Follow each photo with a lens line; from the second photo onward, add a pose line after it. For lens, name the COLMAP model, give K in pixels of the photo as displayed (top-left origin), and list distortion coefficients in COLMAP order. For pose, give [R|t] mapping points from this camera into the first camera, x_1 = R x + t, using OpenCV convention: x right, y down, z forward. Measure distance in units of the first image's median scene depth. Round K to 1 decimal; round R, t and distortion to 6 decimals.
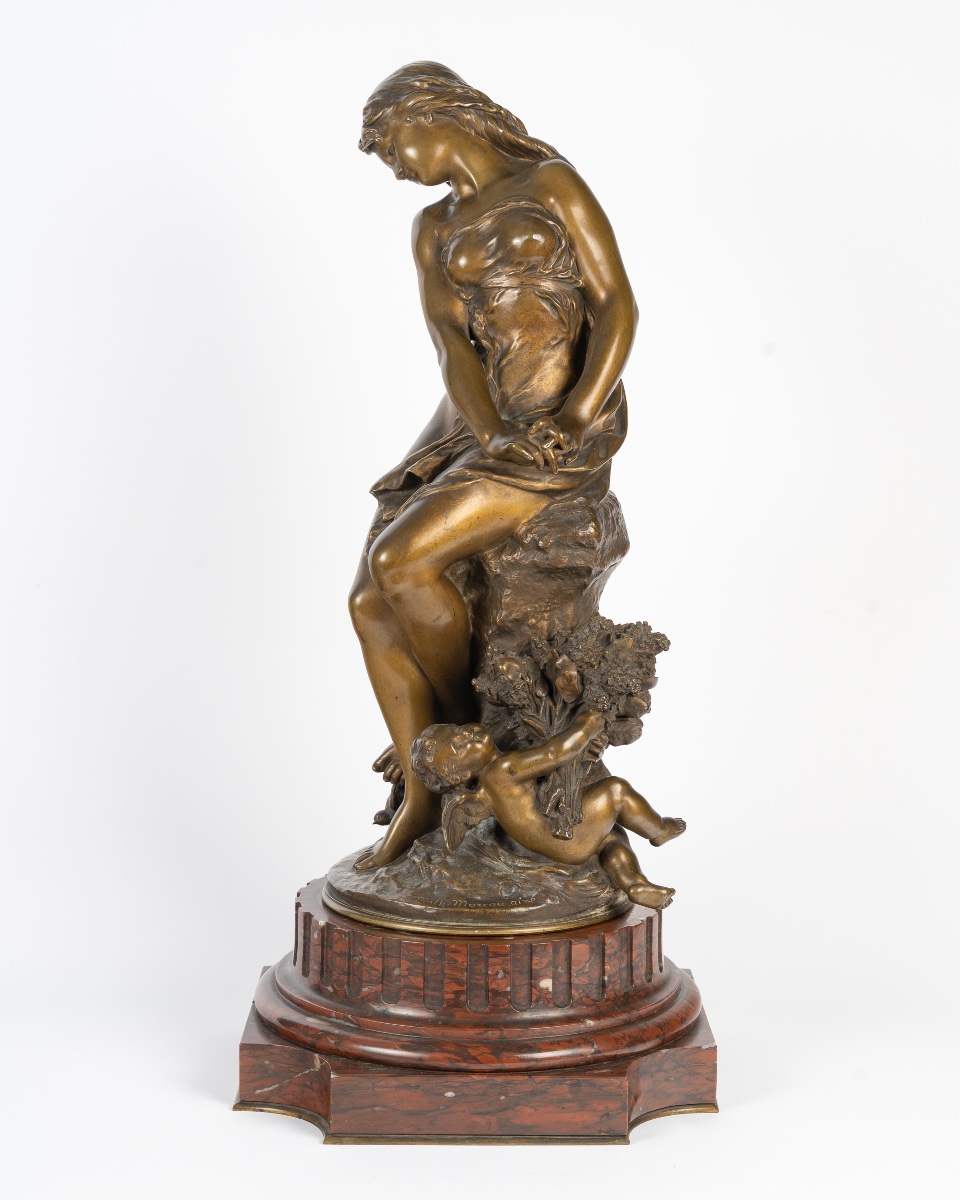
lens RADIAL K [[2598.4, 0, 476.6], [0, 2598.4, 597.4], [0, 0, 1]] dist [0.068570, 0.000000]
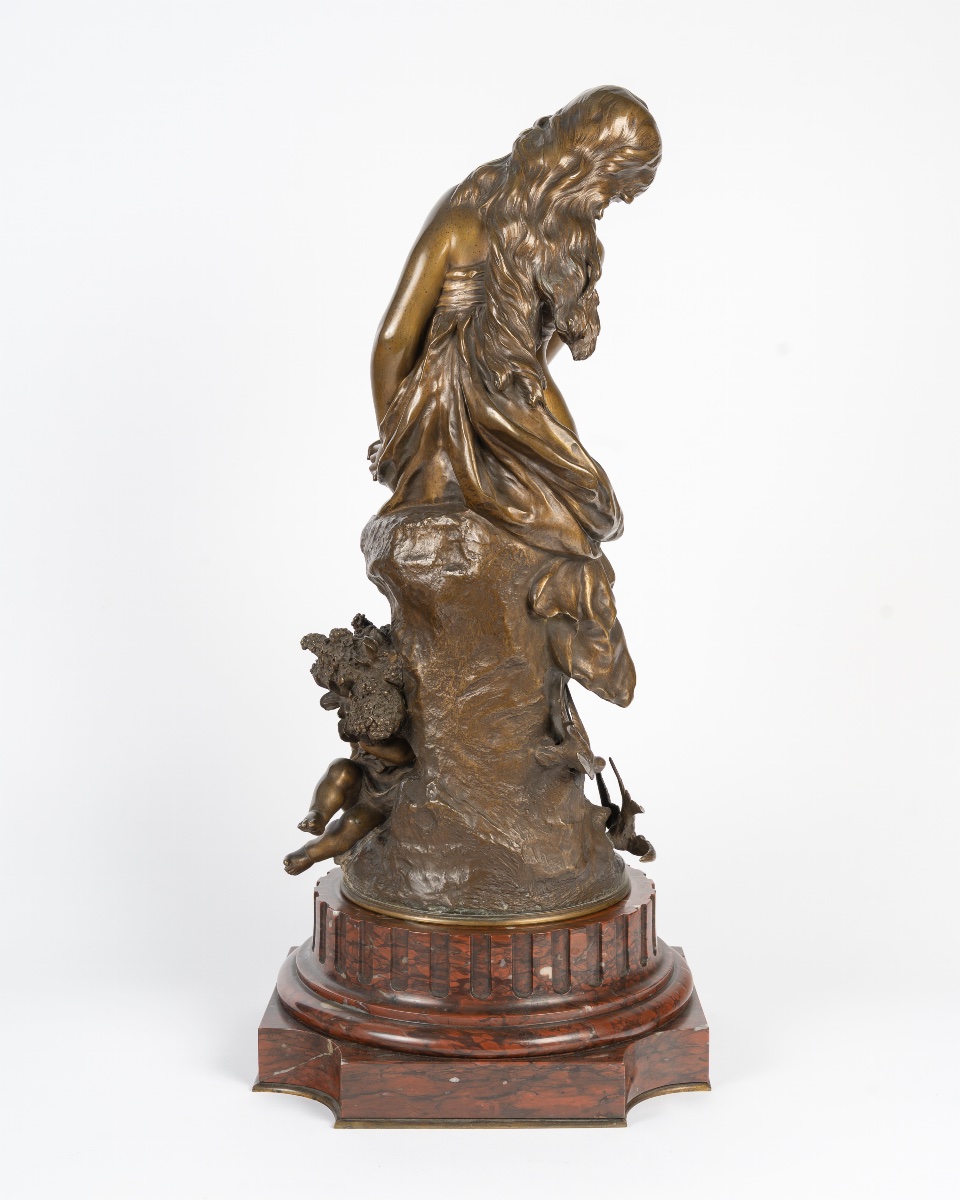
lens RADIAL K [[1845.5, 0, 501.0], [0, 1845.5, 590.3], [0, 0, 1]] dist [0.050202, 0.000000]
pose [[0.999913, -0.008143, -0.010332, 0.017063], [0.007970, 0.999828, -0.016736, 0.006487], [0.010467, 0.016652, 0.999807, 0.244058]]
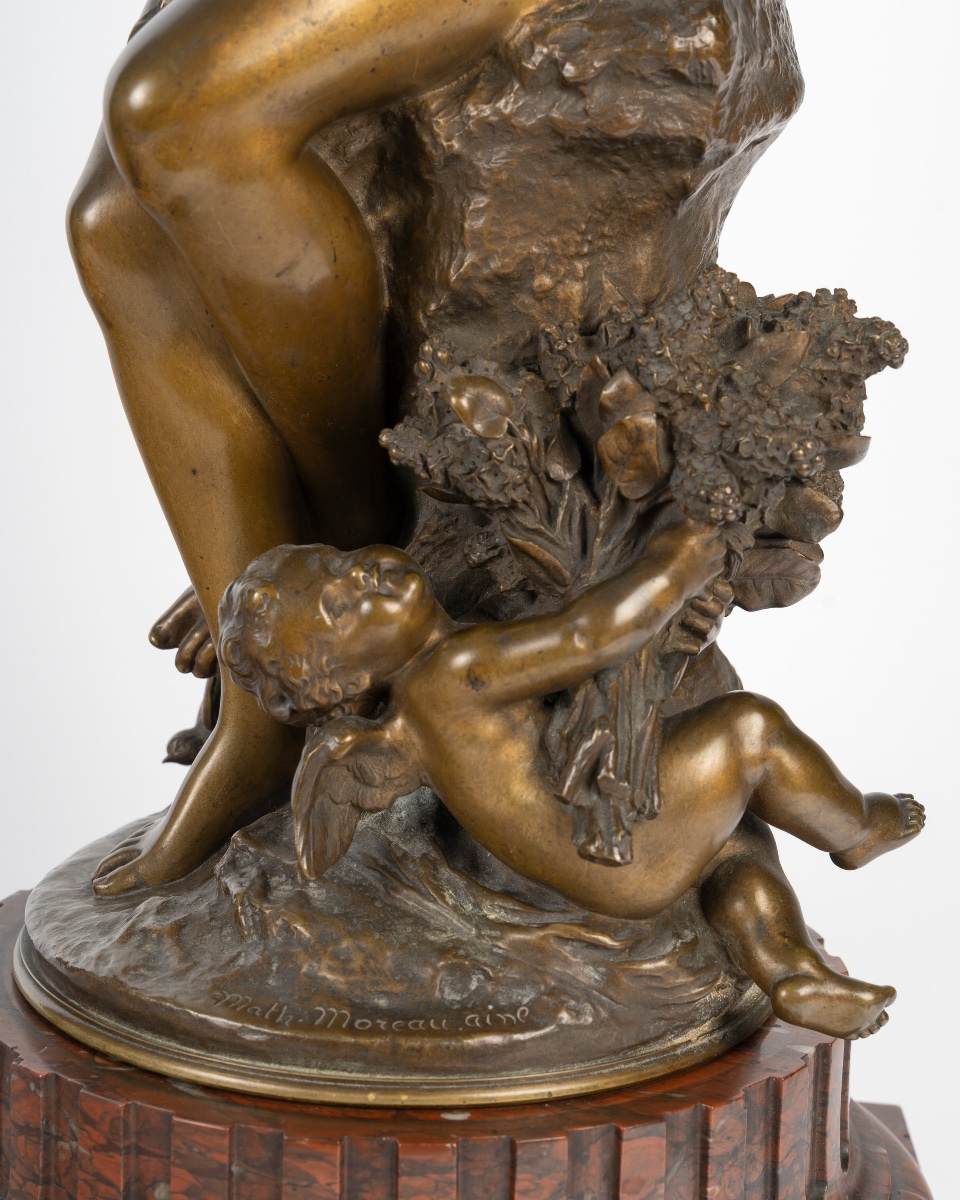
lens RADIAL K [[2941.4, 0, 448.8], [0, 2941.4, 600.7], [0, 0, 1]] dist [0.082868, 0.000000]
pose [[0.999124, 0.025305, -0.033344, 0.023362], [-0.021788, 0.994555, 0.101909, 0.012083], [0.035742, -0.101094, 0.994235, 0.569427]]
